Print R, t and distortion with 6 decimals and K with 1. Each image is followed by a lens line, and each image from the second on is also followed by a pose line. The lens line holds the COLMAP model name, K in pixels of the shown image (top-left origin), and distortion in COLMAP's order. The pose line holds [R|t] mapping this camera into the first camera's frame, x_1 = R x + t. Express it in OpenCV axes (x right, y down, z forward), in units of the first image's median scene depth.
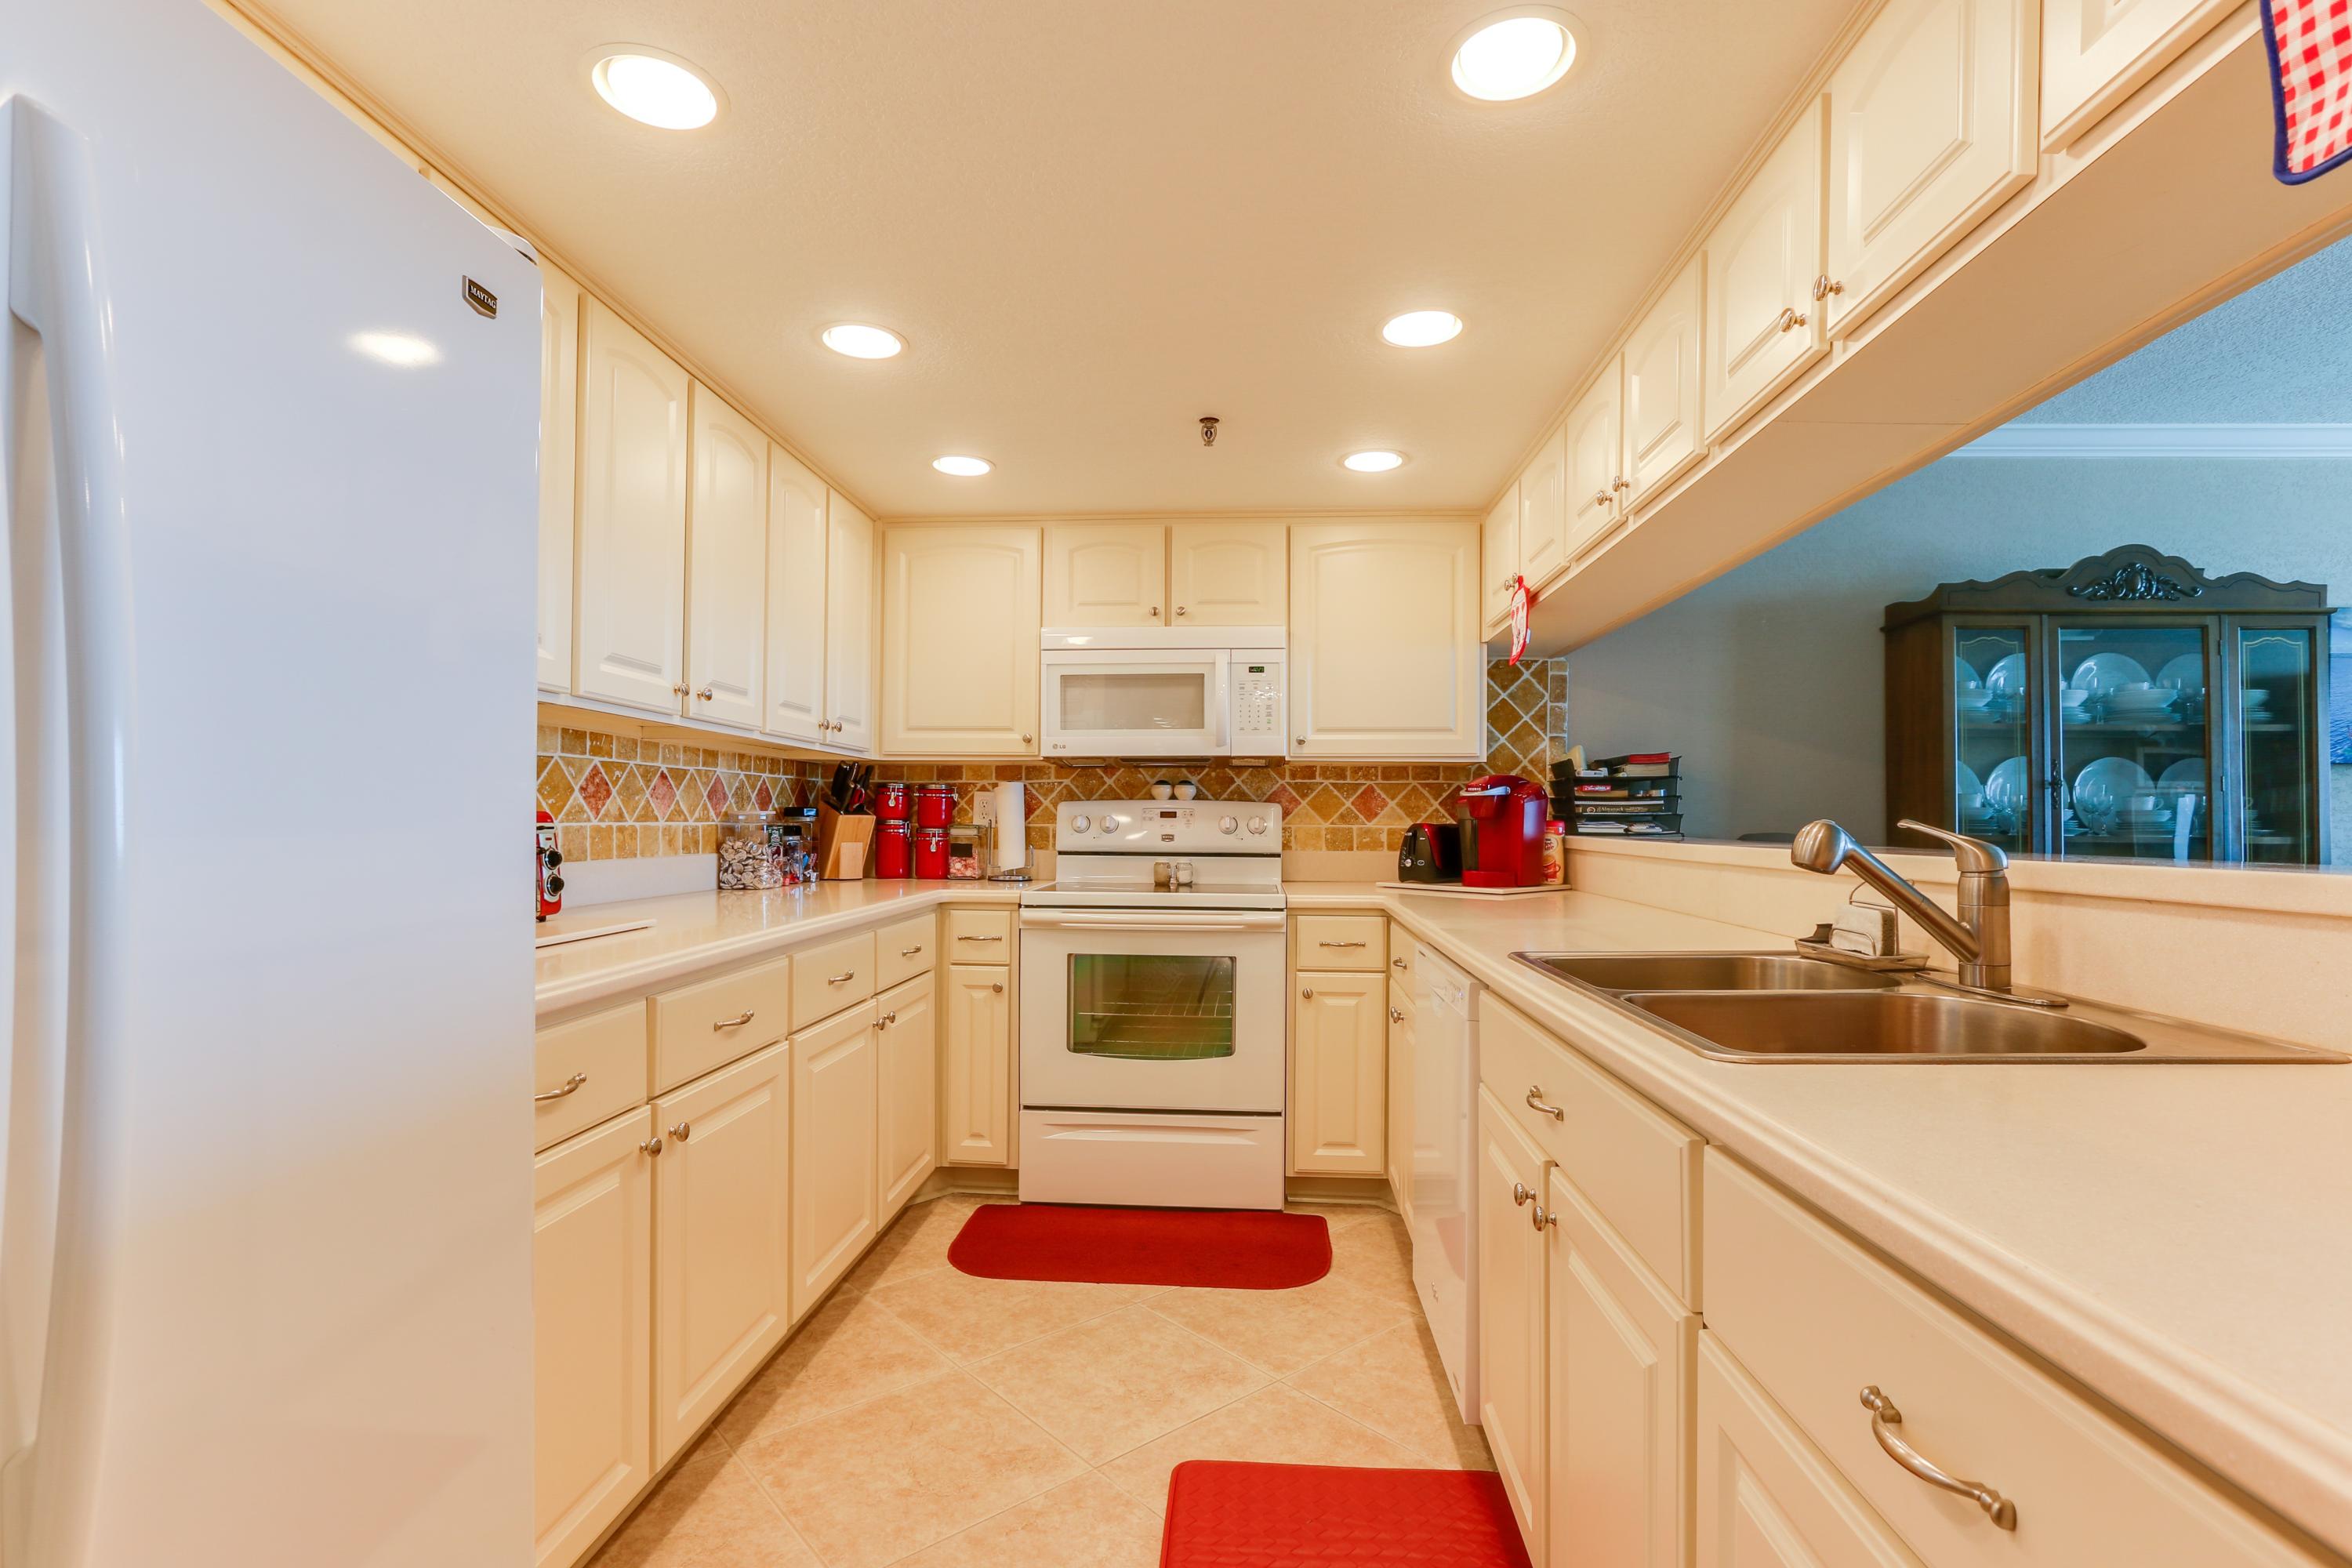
lens RADIAL K [[1019.5, 0, 1169.9], [0, 1019.5, 802.6], [0, 0, 1]] dist [-0.018262, 0.001620]
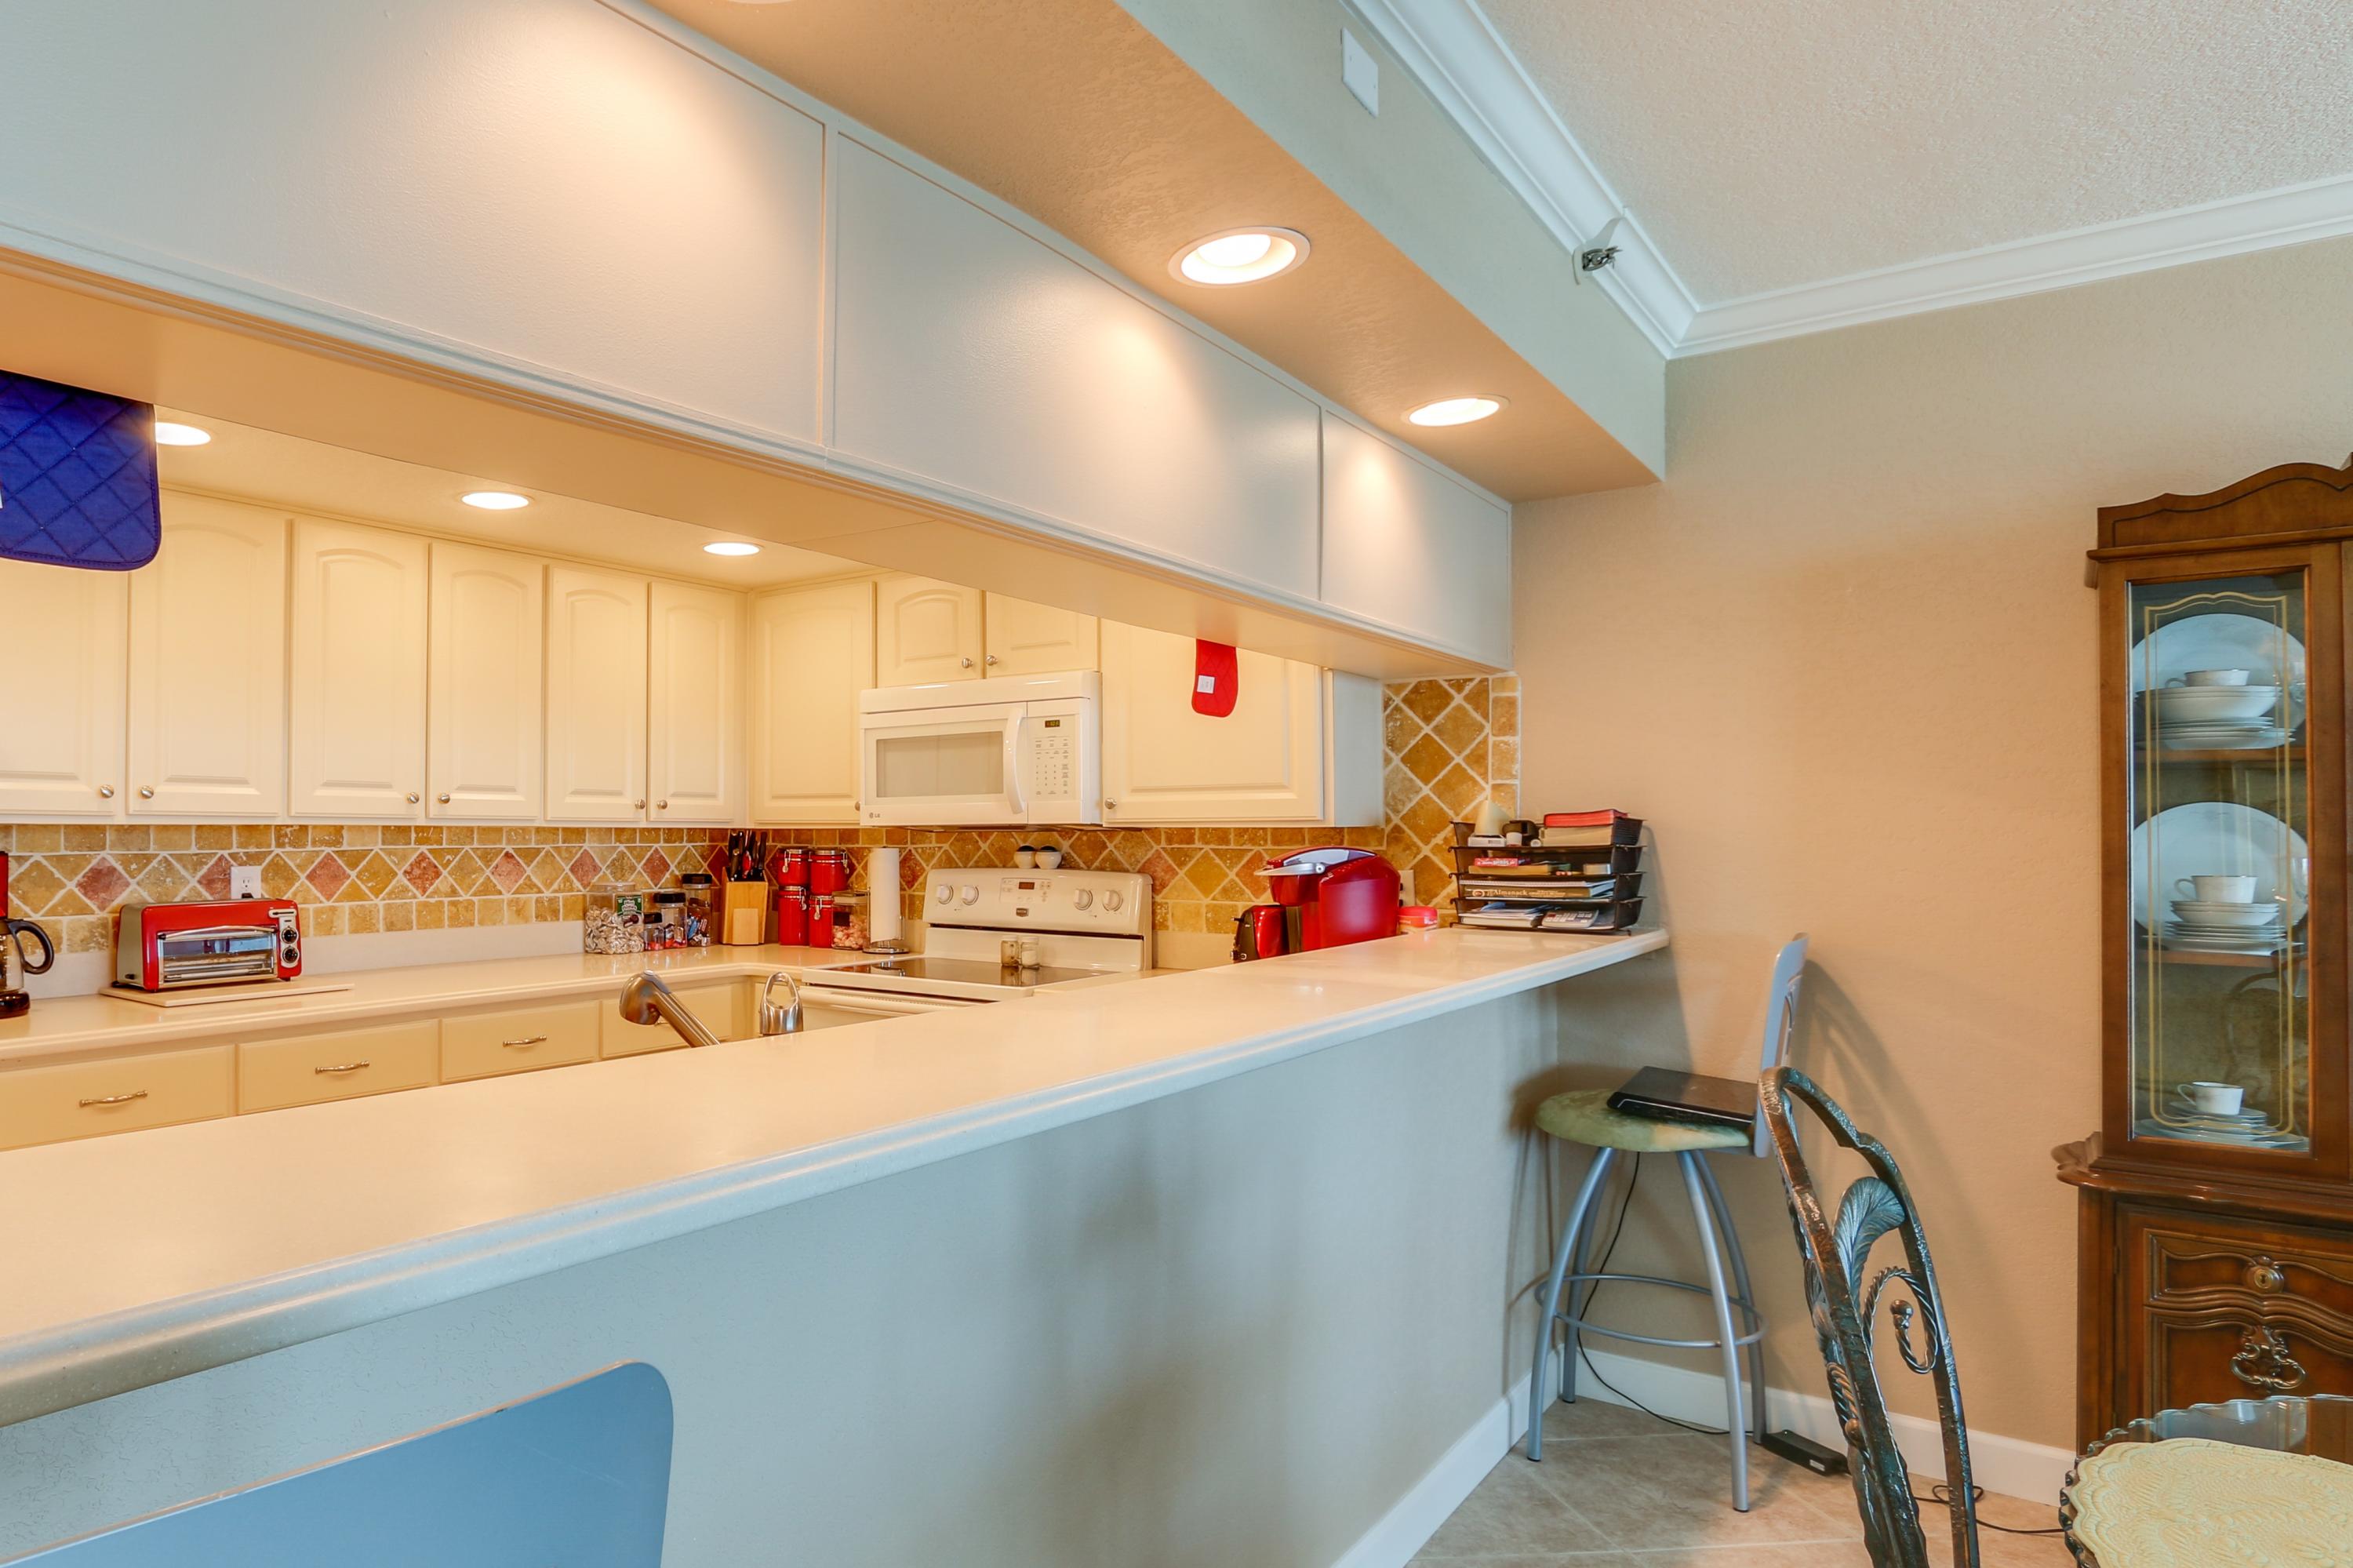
lens RADIAL K [[1310.1, 0, 932.3], [0, 1310.1, 807.7], [0, 0, 1]] dist [-0.012931, -0.002072]
pose [[0.824160, -0.016702, -0.566110, 0.608753], [0.013436, 0.999860, -0.009937, -0.048200], [0.566197, 0.000584, 0.824270, 0.026191]]
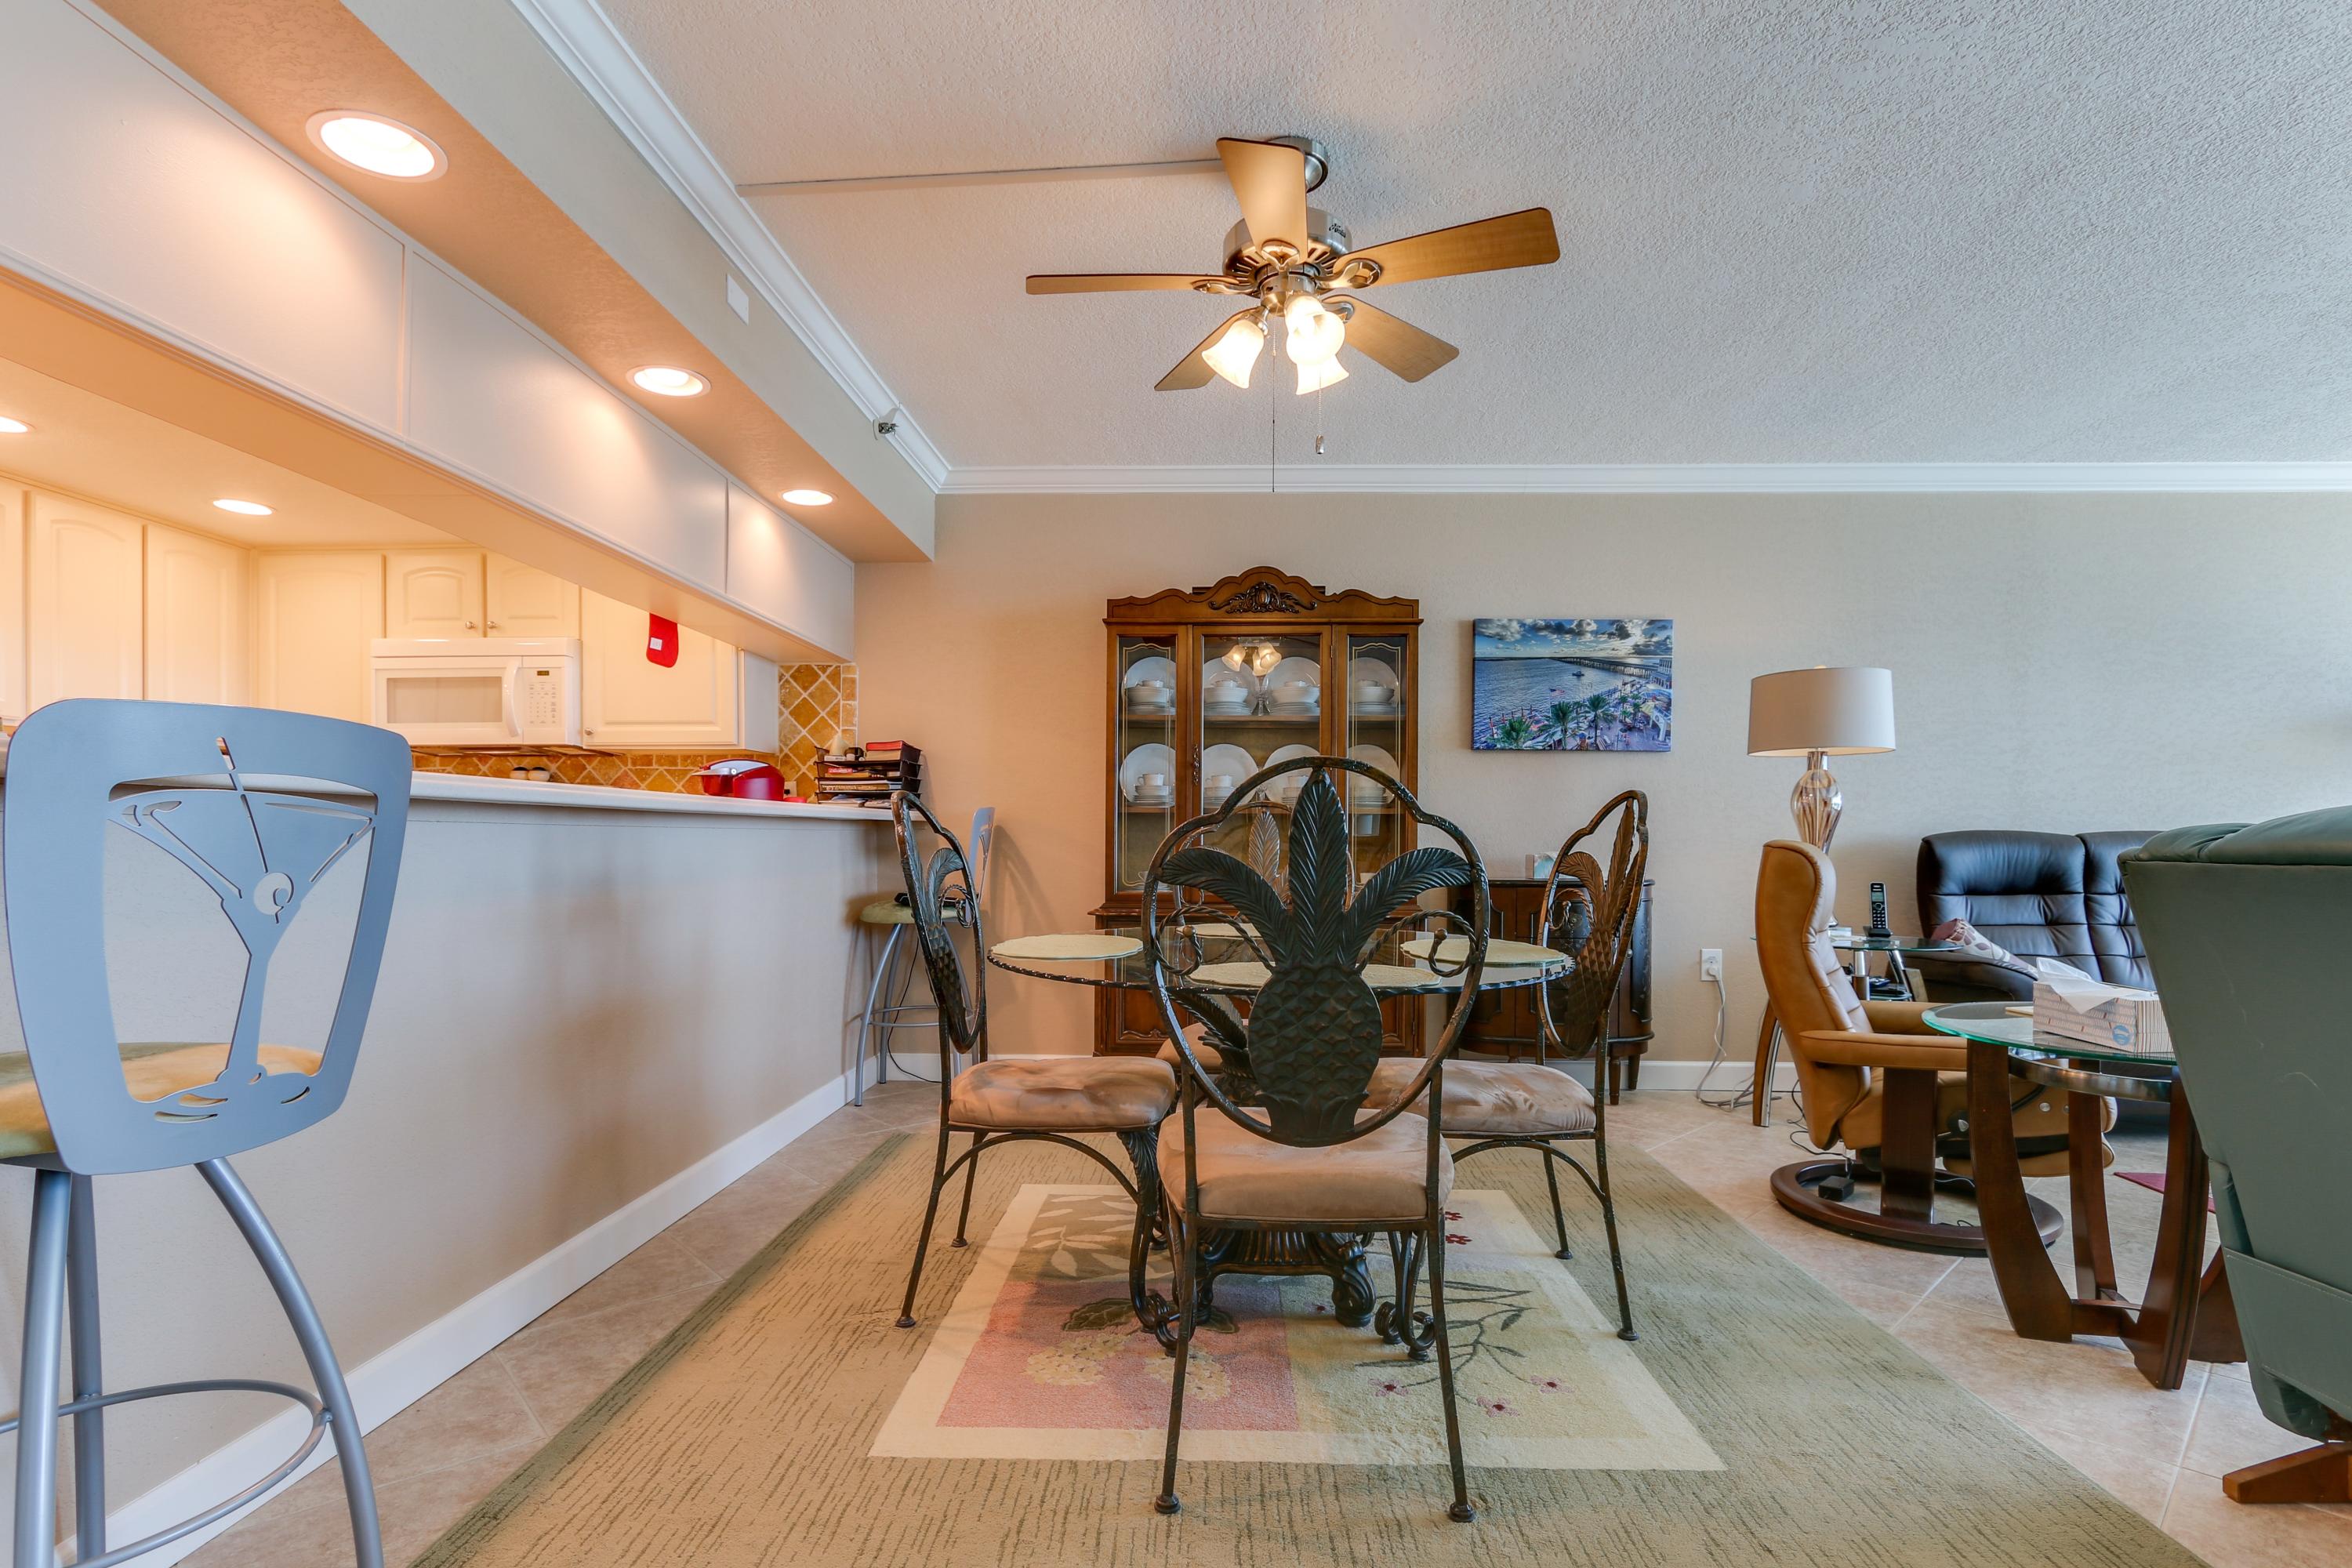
lens RADIAL K [[1019.5, 0, 1130.4], [0, 1019.5, 853.8], [0, 0, 1]] dist [-0.018262, 0.001620]
pose [[0.999752, -0.003906, 0.021928, 0.735411], [0.003209, 0.999491, 0.031728, 0.047761], [-0.022041, -0.031650, 0.999256, -0.225037]]
